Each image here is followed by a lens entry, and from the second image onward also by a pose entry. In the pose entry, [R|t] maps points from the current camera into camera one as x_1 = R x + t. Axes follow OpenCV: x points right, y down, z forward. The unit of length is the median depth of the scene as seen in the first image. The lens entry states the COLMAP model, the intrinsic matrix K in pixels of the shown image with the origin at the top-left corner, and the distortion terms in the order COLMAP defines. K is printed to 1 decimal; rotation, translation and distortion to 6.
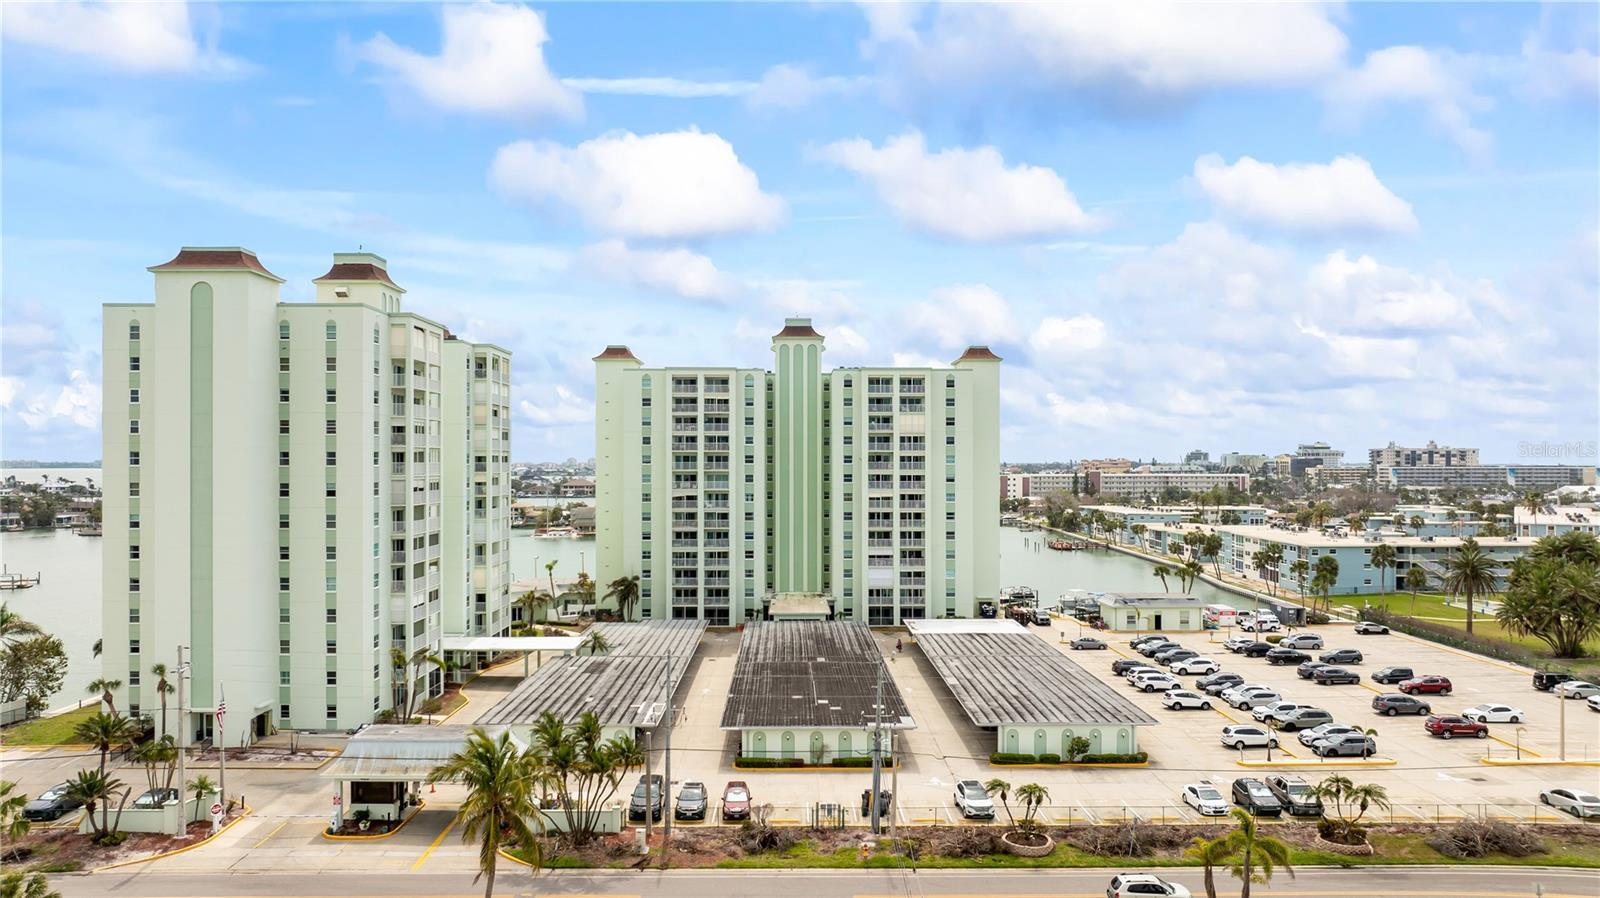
lens RADIAL K [[1154.1, 0, 800.0], [0, 1154.1, 449.0], [0, 0, 1]] dist [-0.012451, -0.000852]
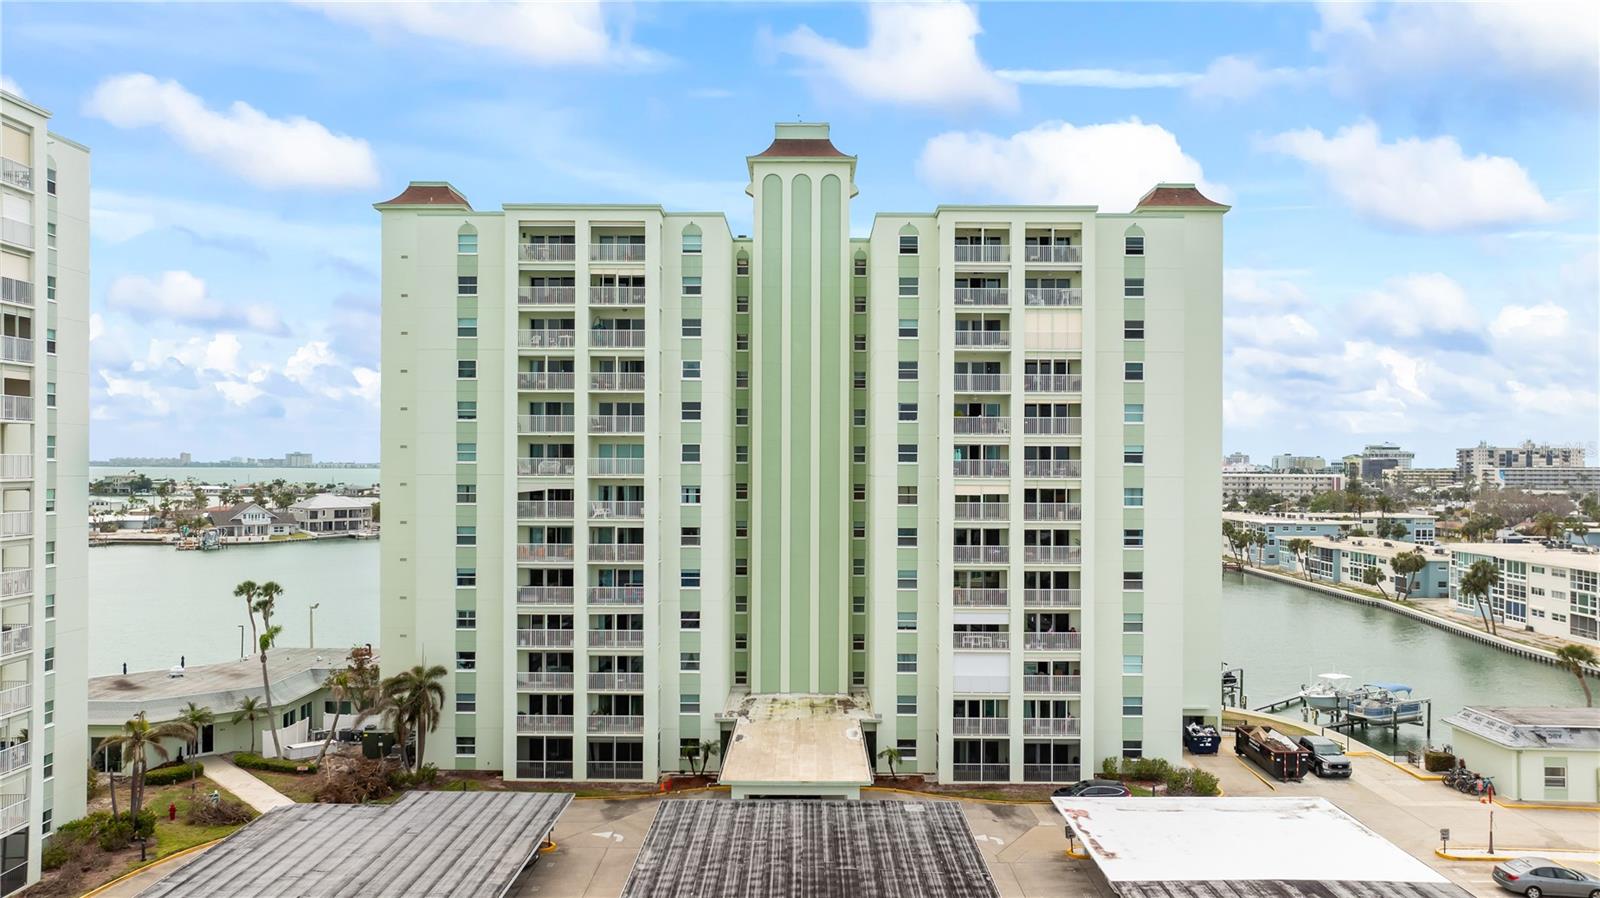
lens RADIAL K [[1154.1, 0, 800.0], [0, 1154.1, 449.0], [0, 0, 1]] dist [-0.012451, -0.000852]
pose [[0.999789, 0.004676, -0.019977, 0.008241], [-0.004710, 0.999987, -0.001680, 0.024784], [0.019969, 0.001774, 0.999799, 0.548689]]
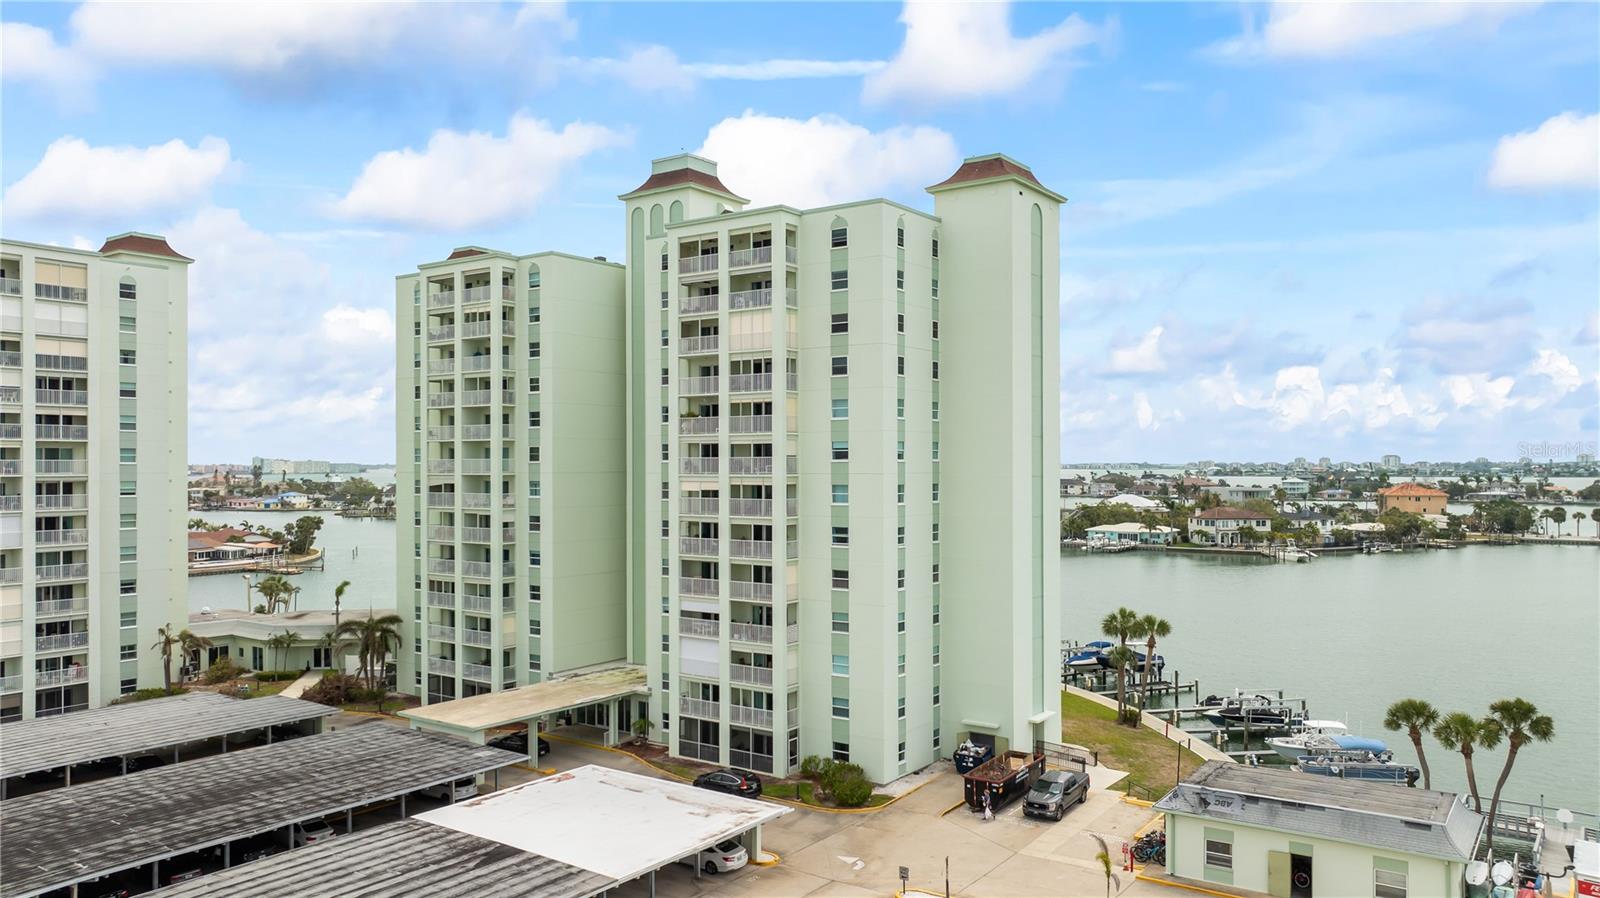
lens RADIAL K [[1133.7, 0, 800.0], [0, 1133.7, 449.0], [0, 0, 1]] dist [-0.010152, -0.056393]
pose [[0.807708, -0.009026, -0.589513, 0.379323], [0.005312, 0.999954, -0.008032, 0.028448], [0.589558, 0.003356, 0.807719, 0.643418]]
